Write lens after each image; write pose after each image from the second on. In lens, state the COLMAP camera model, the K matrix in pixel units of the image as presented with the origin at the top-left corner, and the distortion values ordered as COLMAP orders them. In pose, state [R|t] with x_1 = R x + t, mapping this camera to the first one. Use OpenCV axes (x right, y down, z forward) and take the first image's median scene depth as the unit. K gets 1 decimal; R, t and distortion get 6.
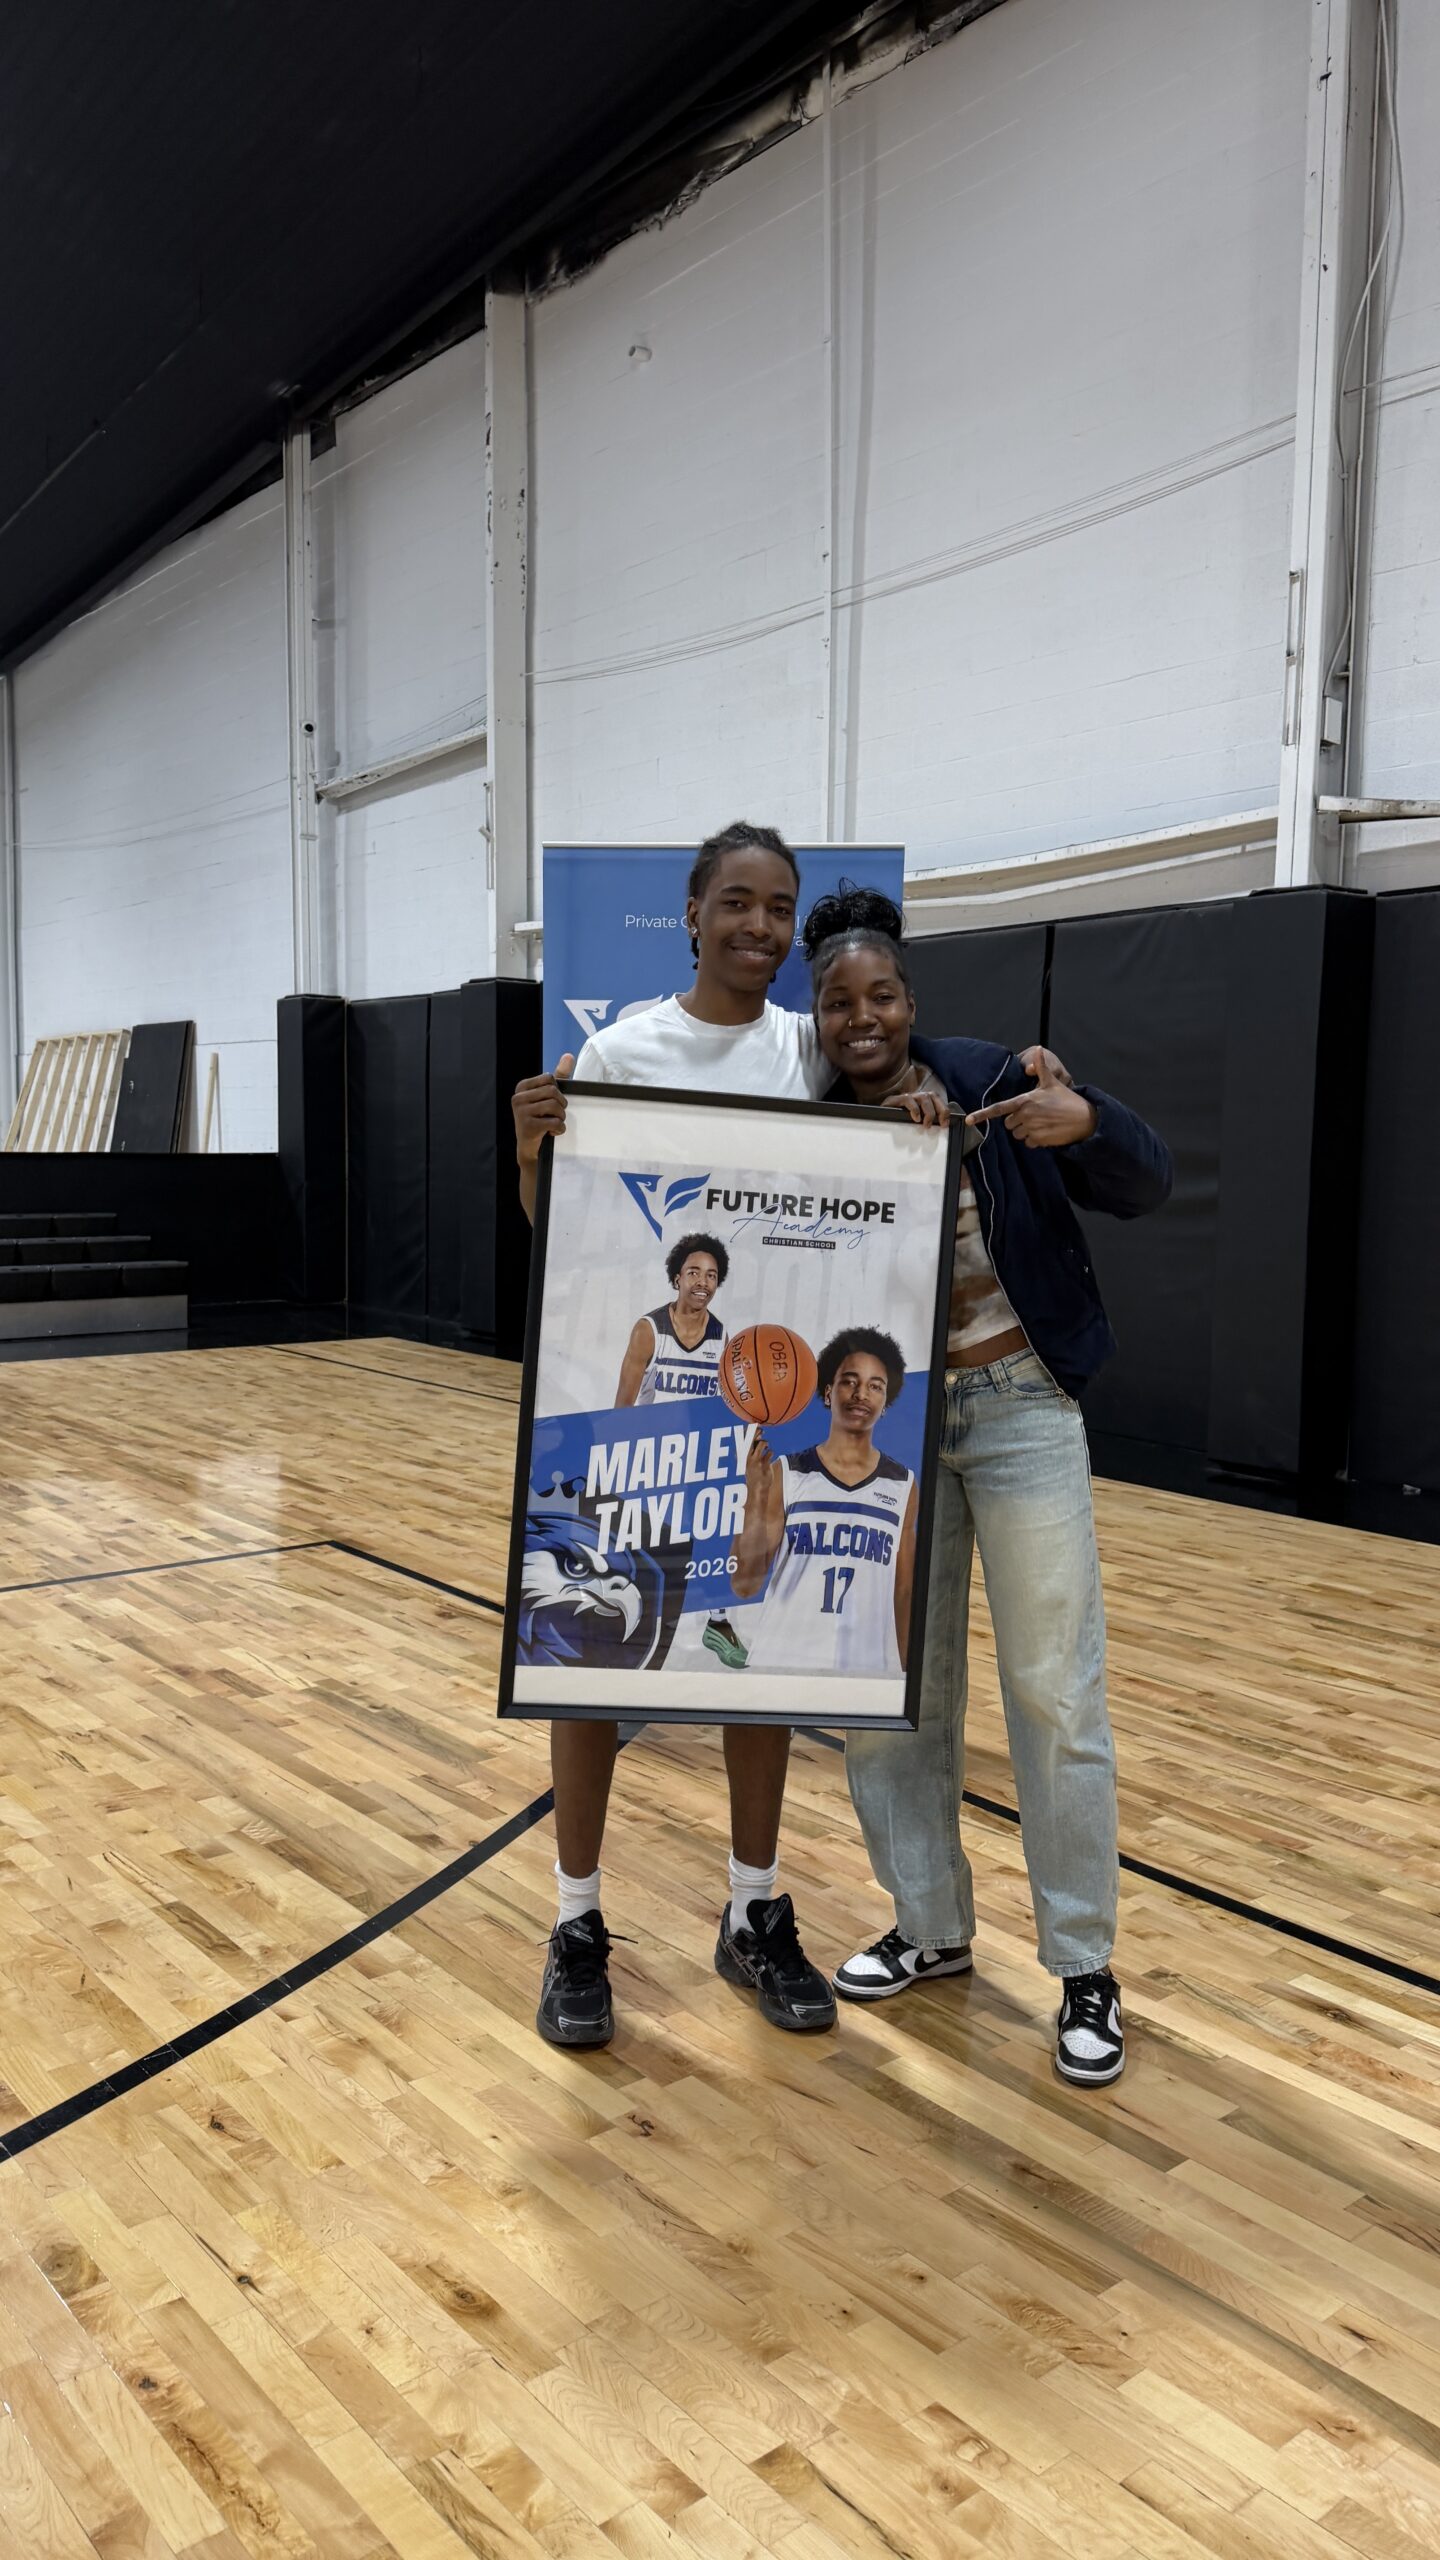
lens RADIAL K [[1759.8, 0, 727.6], [0, 1759.8, 1282.2], [0, 0, 1]] dist [0.038842, -0.046805]
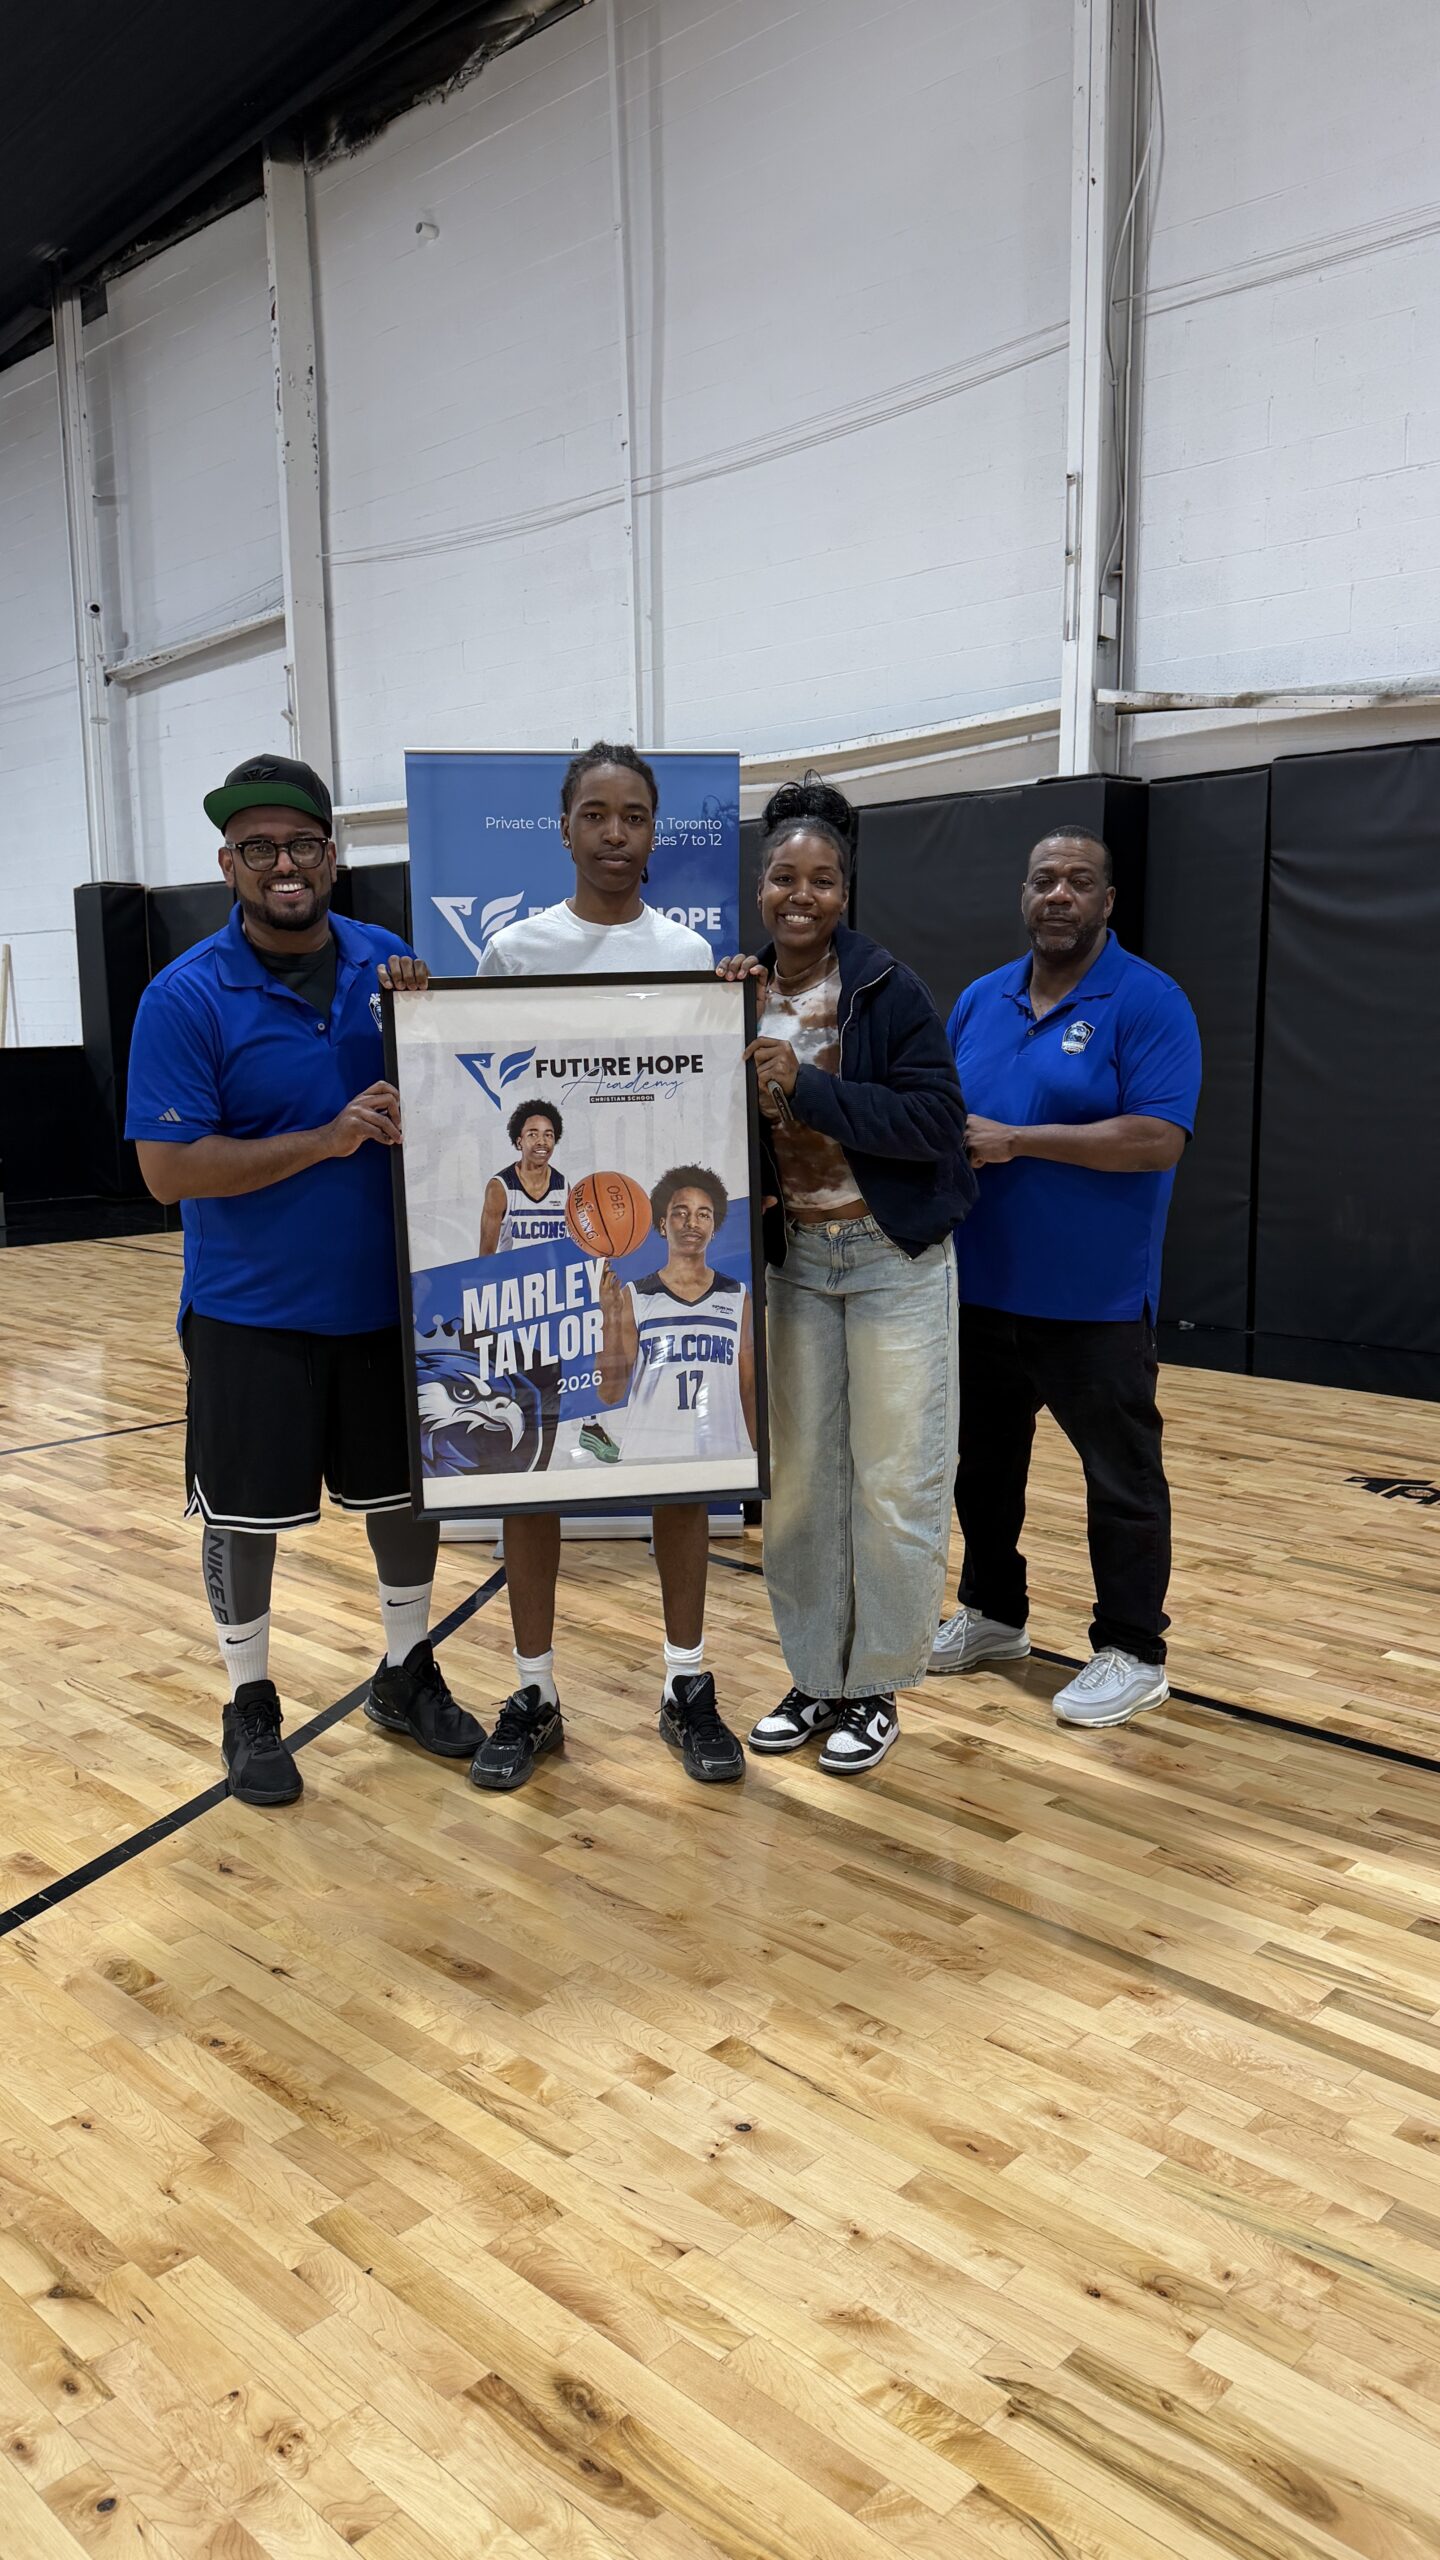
lens RADIAL K [[1759.8, 0, 726.6], [0, 1759.8, 1276.4], [0, 0, 1]] dist [0.038842, -0.046805]
pose [[0.993014, -0.040192, 0.110944, -0.024437], [0.033000, 0.997279, 0.065919, 0.004021], [-0.113291, -0.061797, 0.991638, -0.066227]]
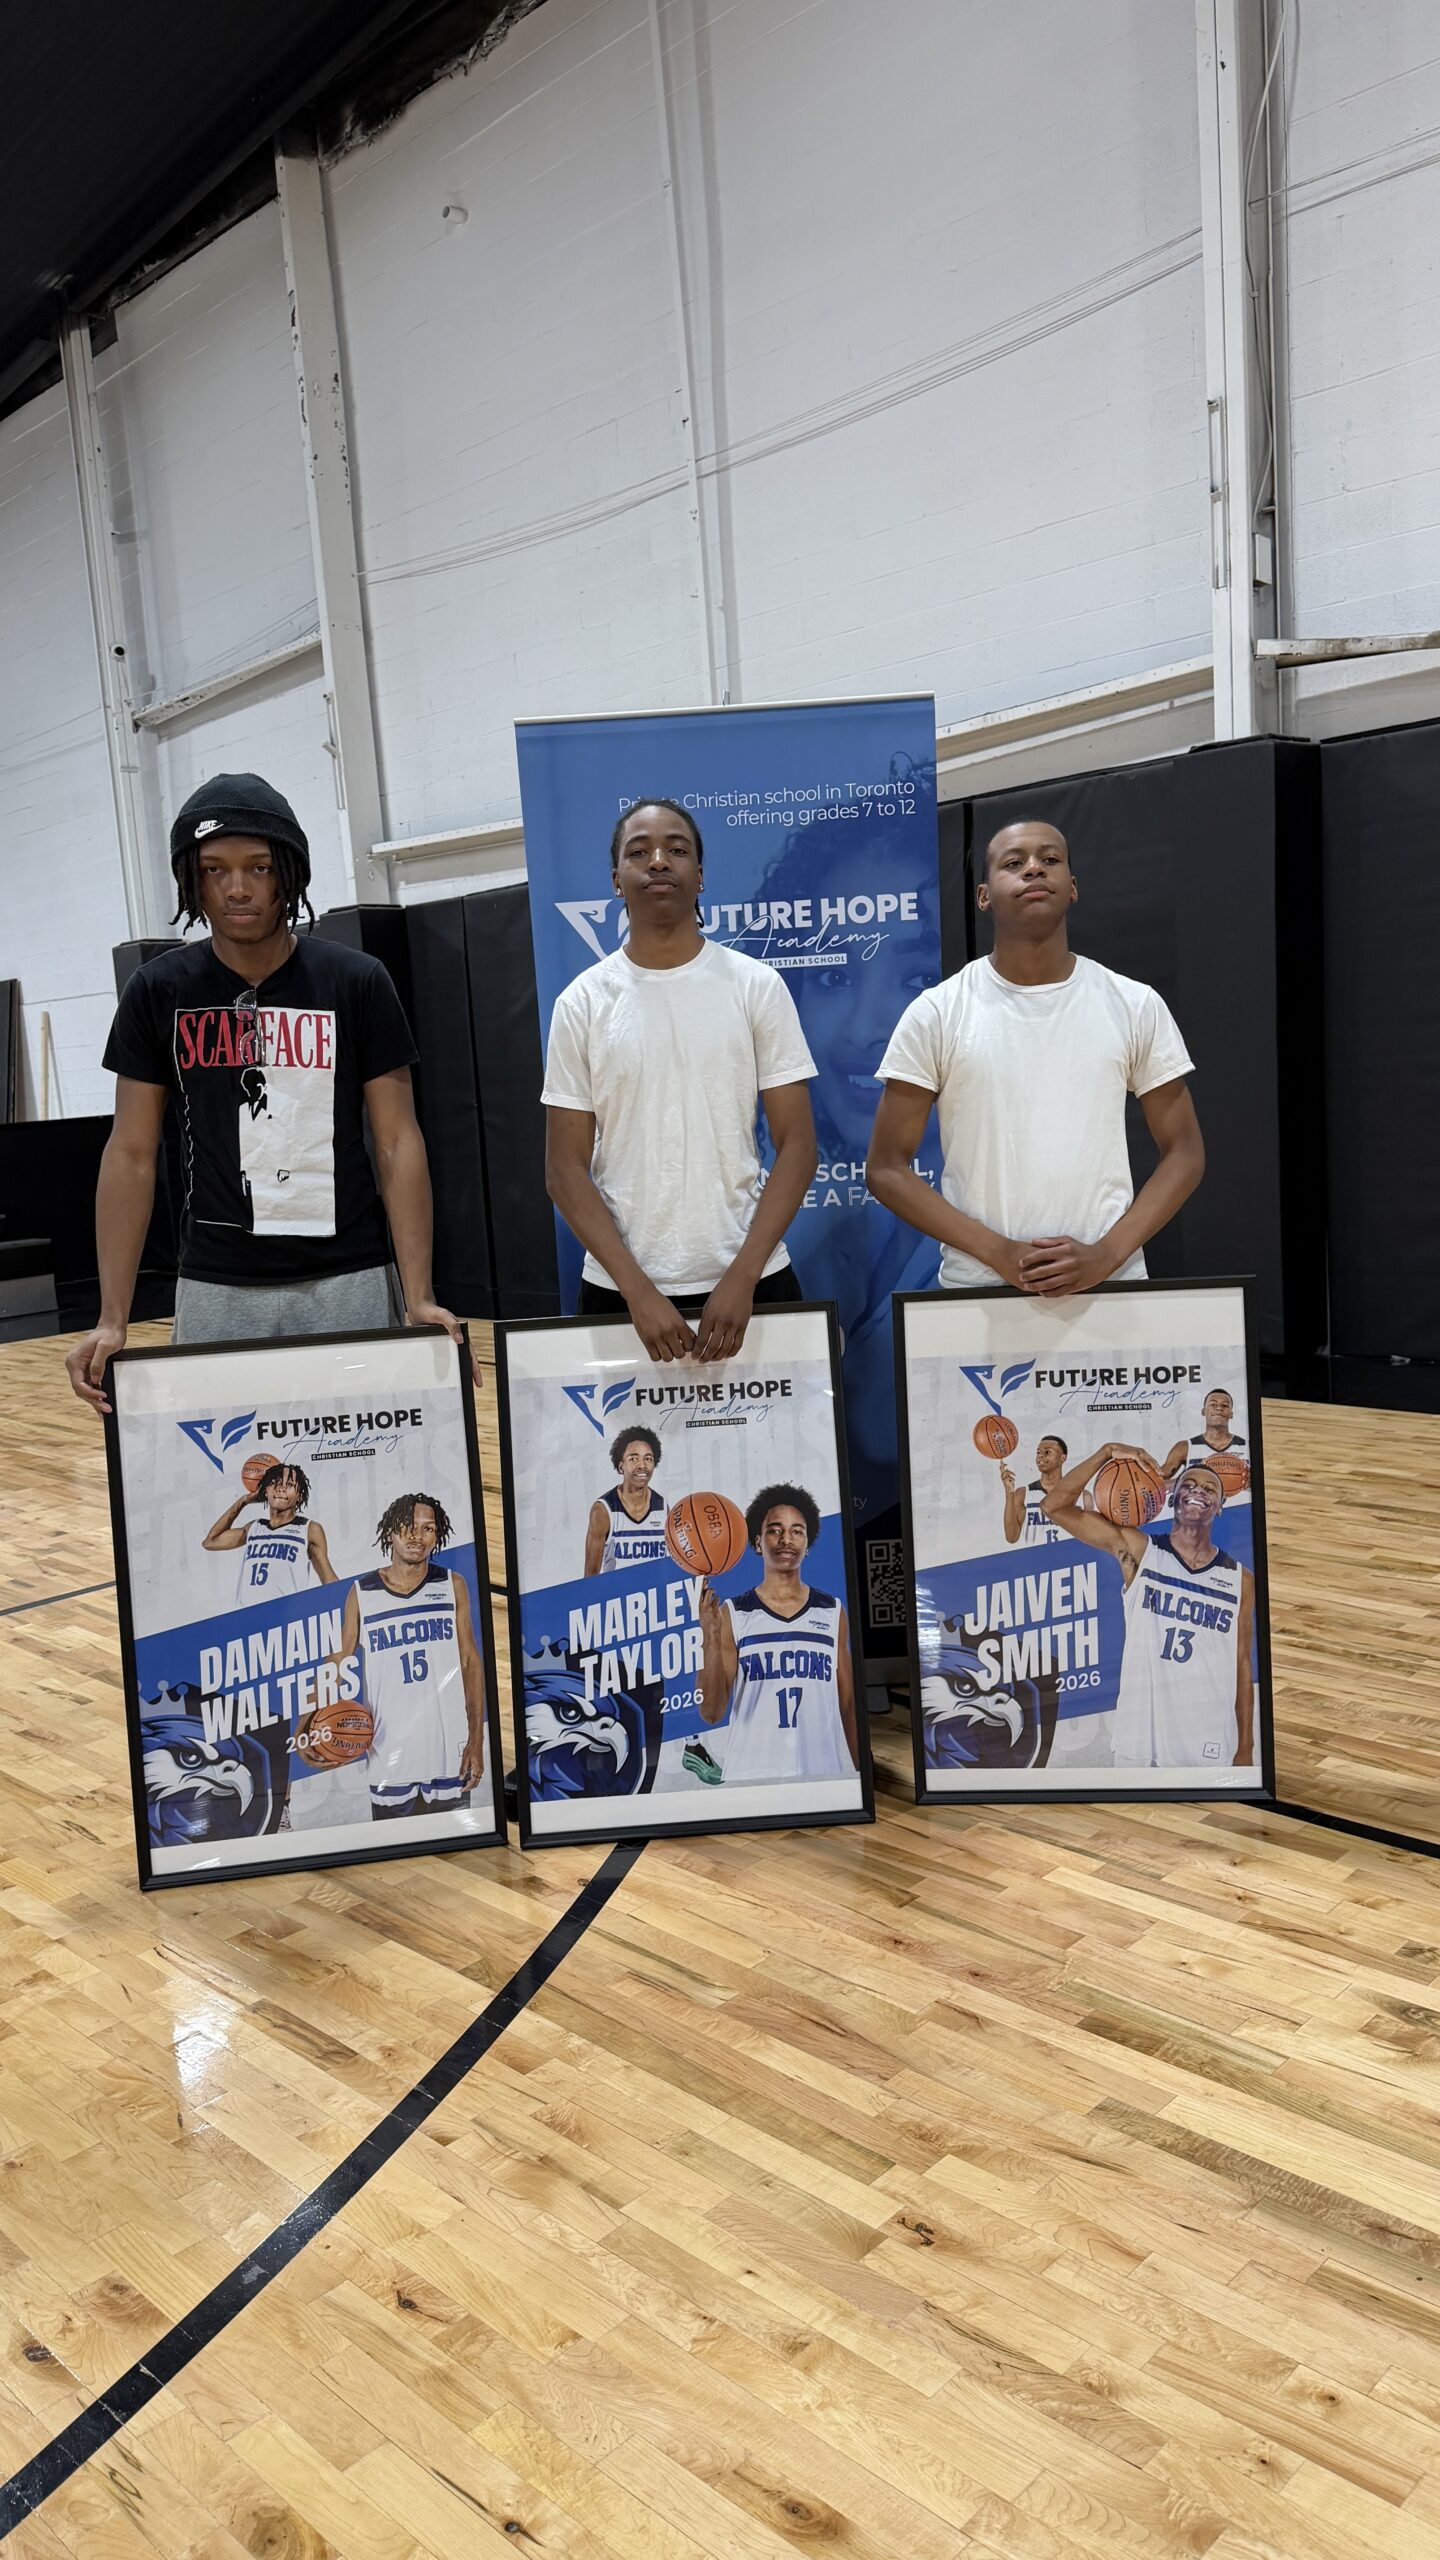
lens RADIAL K [[1759.8, 0, 715.1], [0, 1759.8, 1278.4], [0, 0, 1]] dist [0.038842, -0.046805]
pose [[0.992548, -0.091734, 0.080214, -0.059023], [0.088120, 0.994977, 0.047500, -0.006129], [-0.084168, -0.040078, 0.995645, 0.068897]]
